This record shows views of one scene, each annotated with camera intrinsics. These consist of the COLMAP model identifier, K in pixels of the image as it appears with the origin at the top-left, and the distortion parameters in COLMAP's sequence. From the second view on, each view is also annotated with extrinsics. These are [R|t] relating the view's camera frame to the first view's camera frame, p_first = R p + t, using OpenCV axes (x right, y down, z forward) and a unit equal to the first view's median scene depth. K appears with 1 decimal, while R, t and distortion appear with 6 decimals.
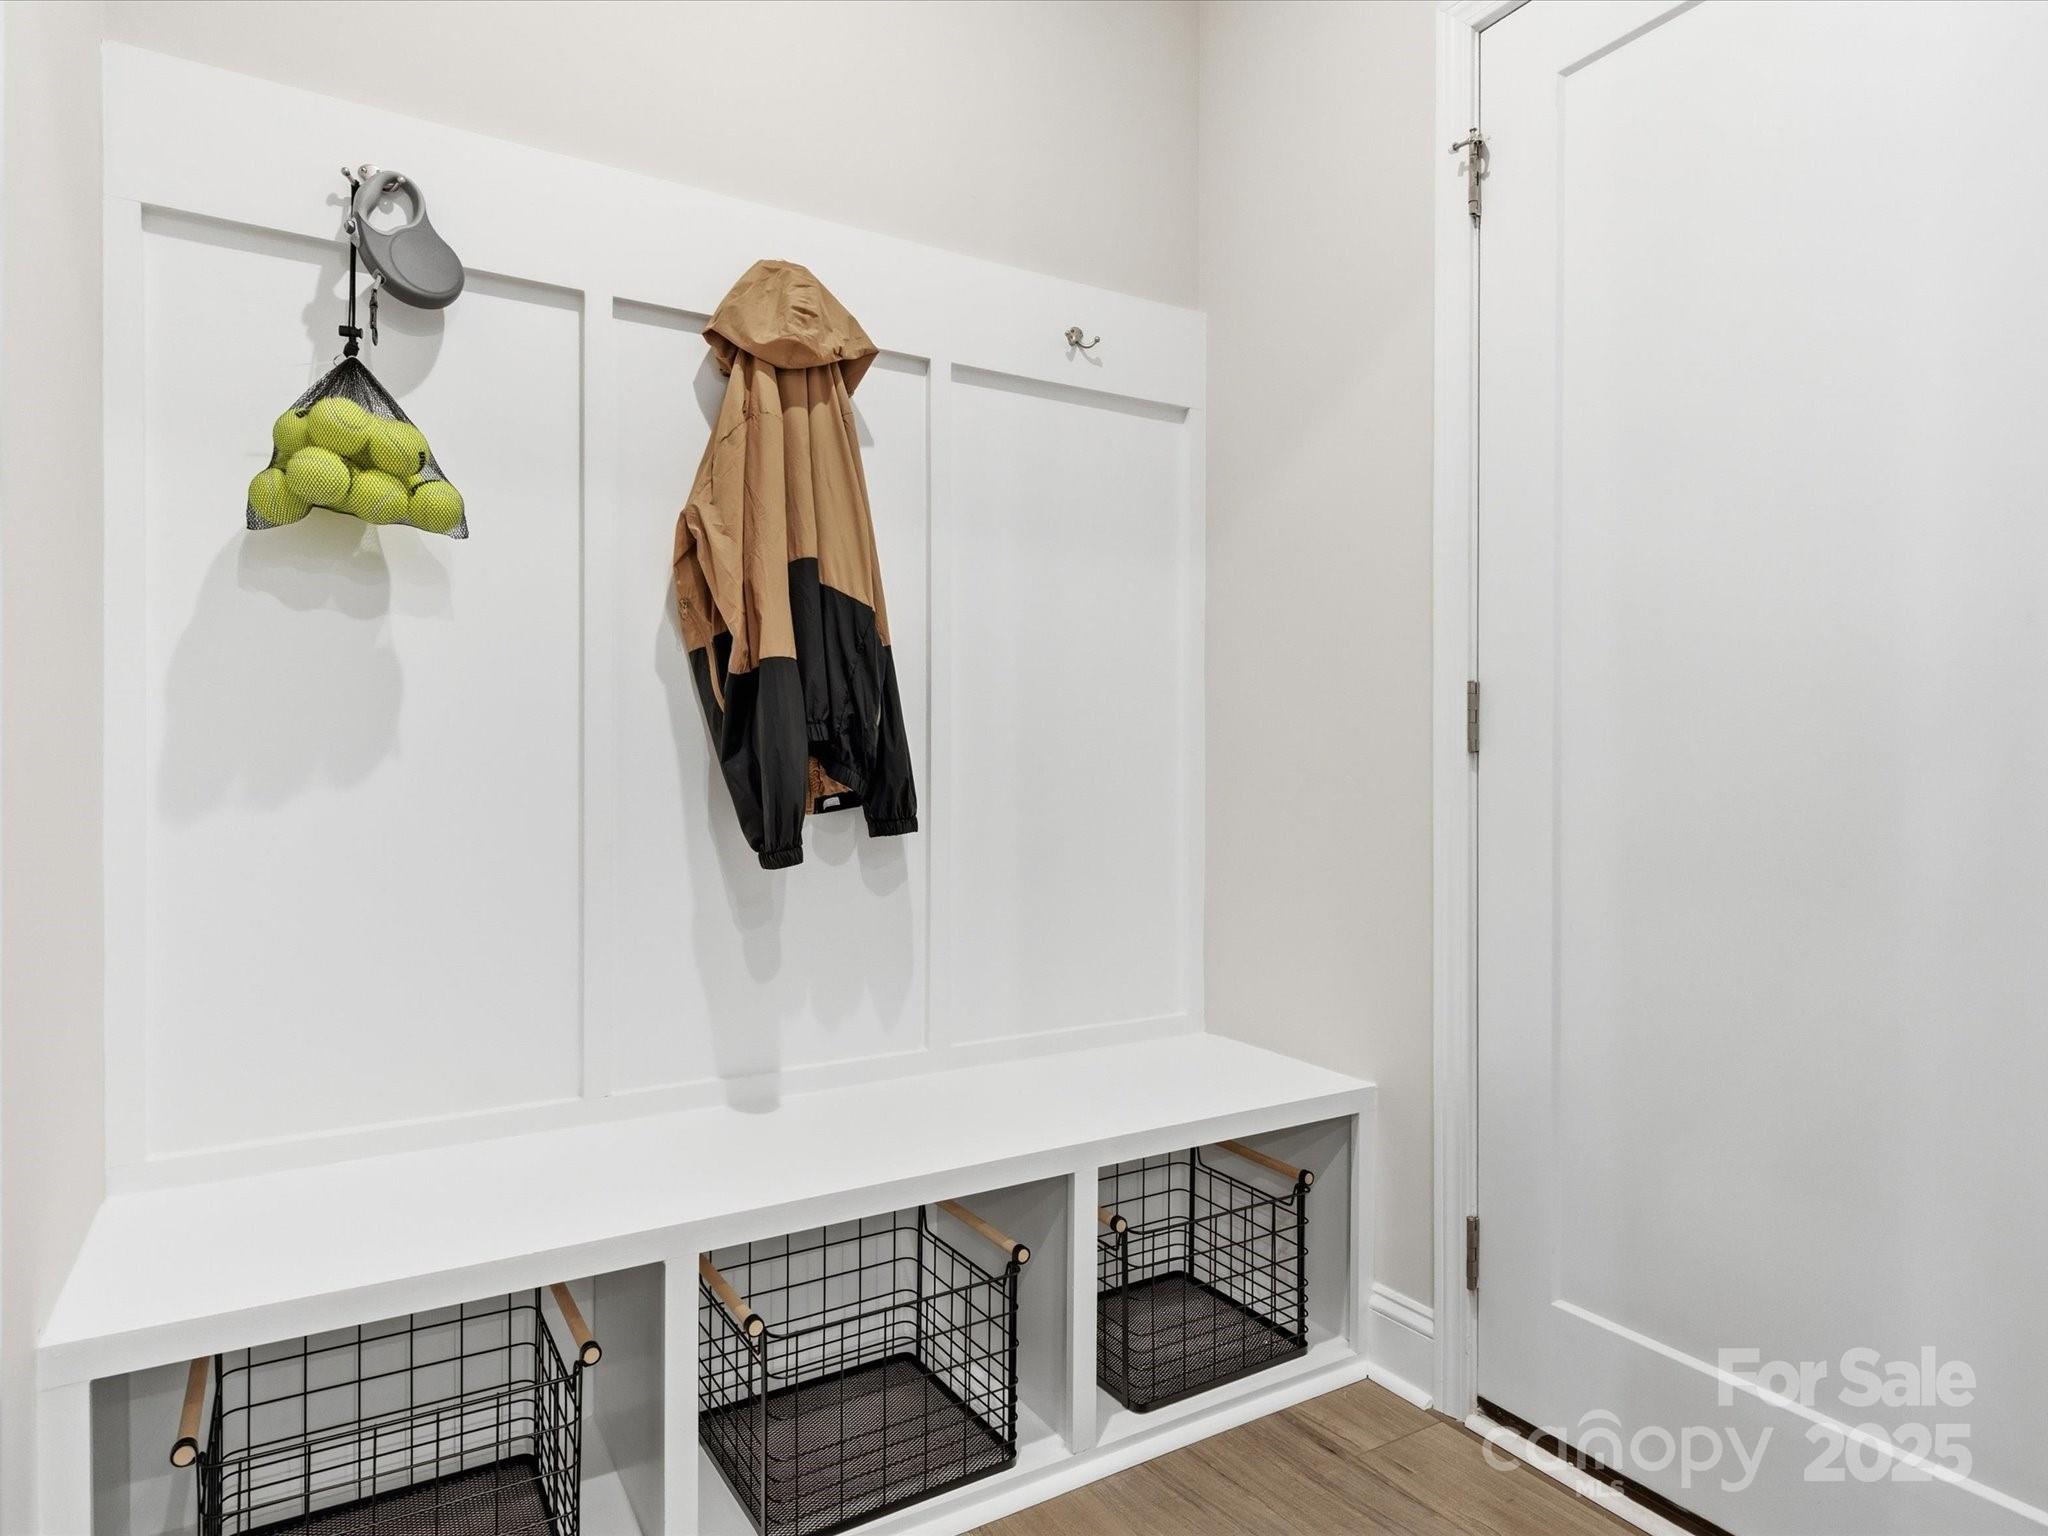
lens RADIAL K [[1165.6, 0, 1014.8], [0, 1165.6, 755.4], [0, 0, 1]] dist [-0.005562, 0.001210]
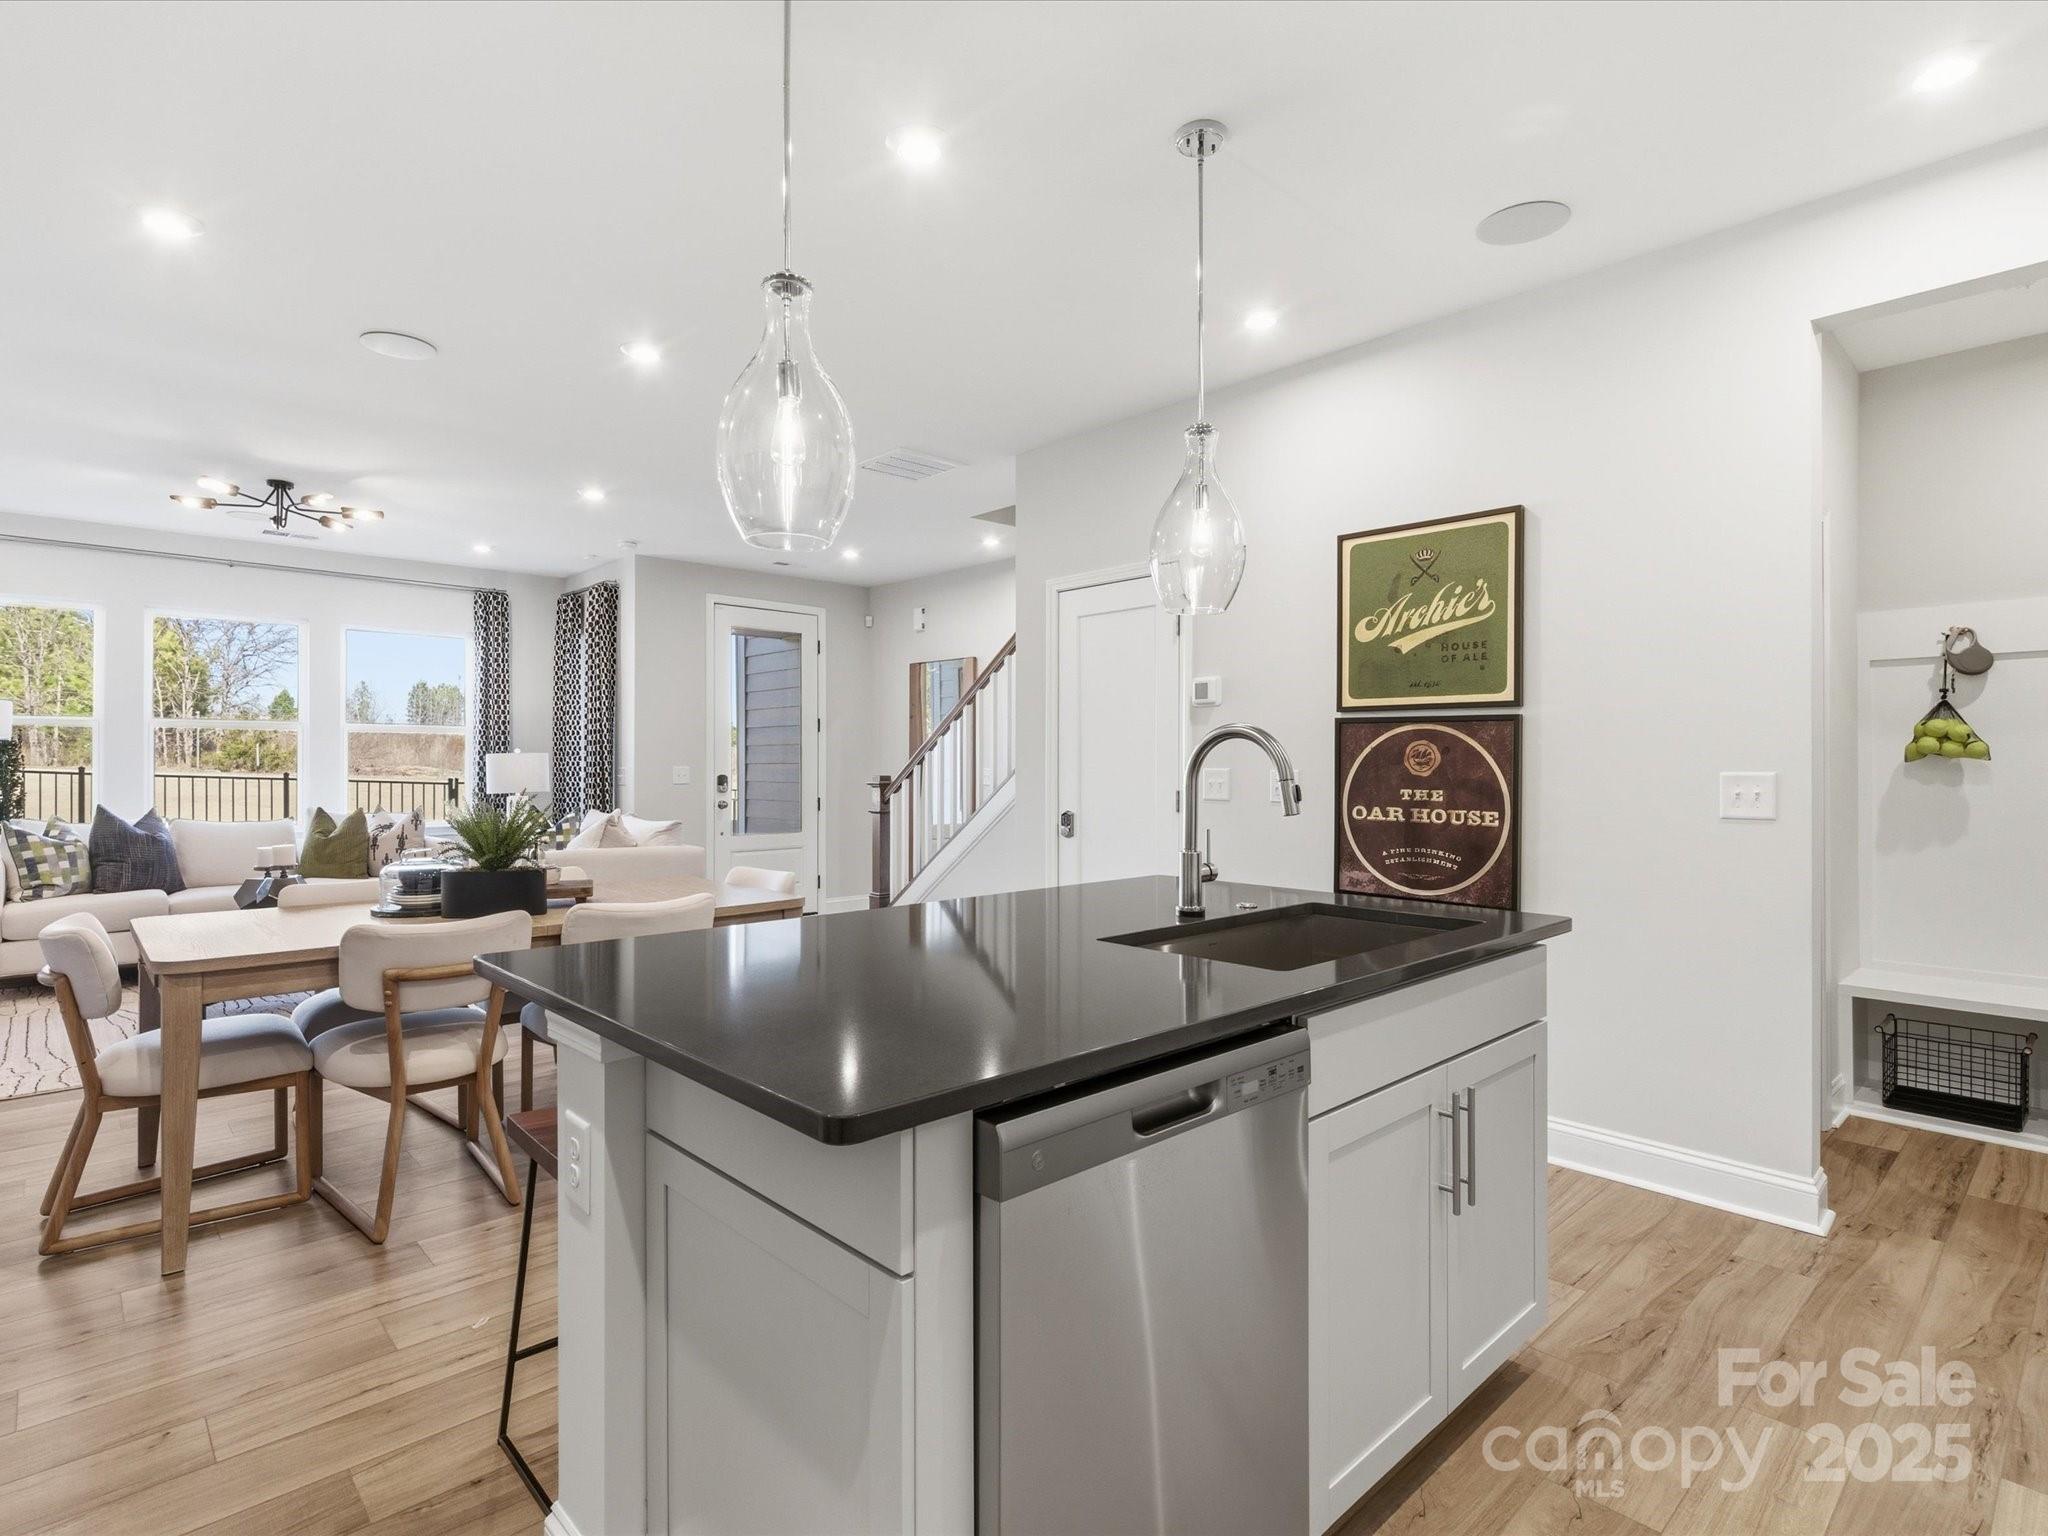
lens RADIAL K [[1068.4, 0, 1009.1], [0, 1068.4, 759.6], [0, 0, 1]] dist [0.021265, -0.005973]
pose [[0.203376, -0.004468, -0.979091, 1.594690], [0.001946, 0.999989, -0.004160, -0.184850], [0.979099, -0.001059, 0.203382, -1.830450]]
